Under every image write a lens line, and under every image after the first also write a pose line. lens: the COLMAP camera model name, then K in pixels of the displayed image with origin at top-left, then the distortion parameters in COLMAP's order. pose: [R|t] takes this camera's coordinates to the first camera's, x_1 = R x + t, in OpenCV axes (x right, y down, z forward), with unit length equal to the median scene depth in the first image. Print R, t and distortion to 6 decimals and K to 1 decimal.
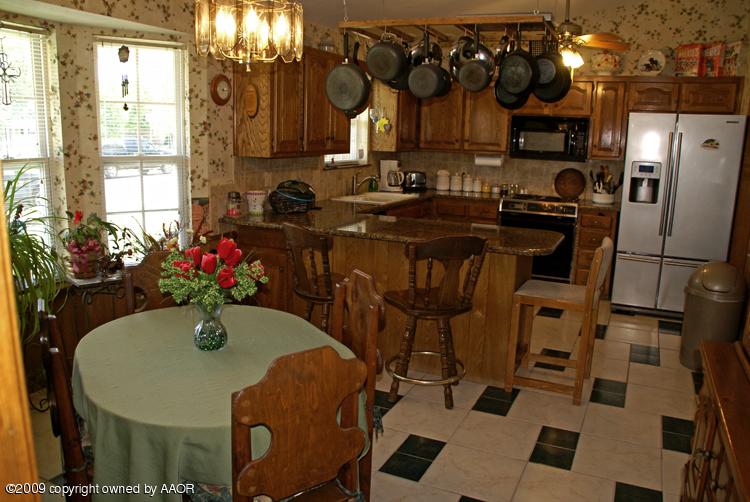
lens RADIAL K [[589.5, 0, 365.9], [0, 589.5, 253.8], [0, 0, 1]] dist [-0.168984, 0.122725]
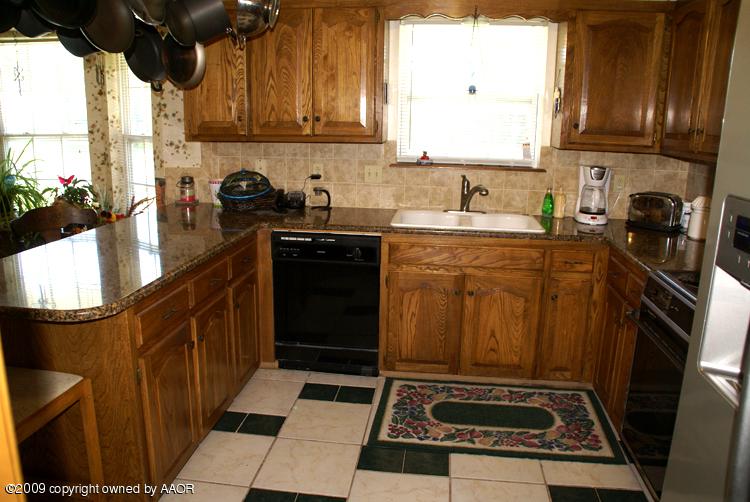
lens RADIAL K [[589.5, 0, 365.9], [0, 589.5, 253.8], [0, 0, 1]] dist [-0.168984, 0.122725]
pose [[0.323494, 0.198947, -0.925079, 0.566391], [-0.197766, 0.970271, 0.139508, -0.130144], [0.925332, 0.137820, 0.353222, 0.721951]]
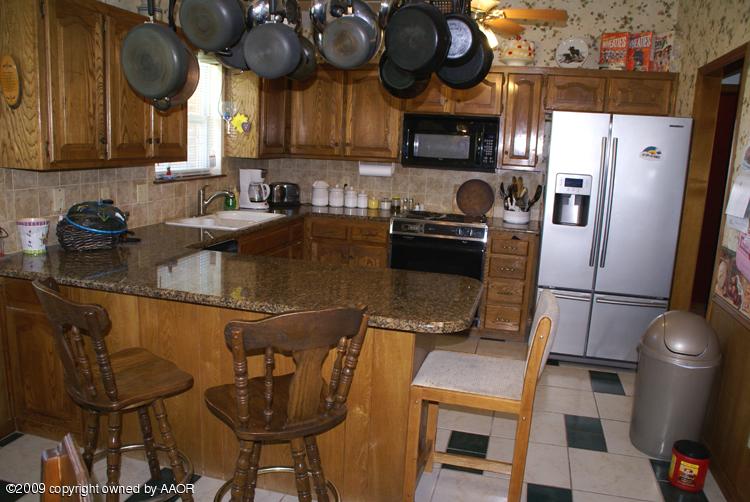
lens RADIAL K [[589.5, 0, 365.9], [0, 589.5, 253.8], [0, 0, 1]] dist [-0.168984, 0.122725]
pose [[0.983770, -0.015112, 0.178794, 0.057393], [0.016041, 0.999864, -0.003749, -0.046752], [-0.178713, 0.006556, 0.983879, 0.236089]]
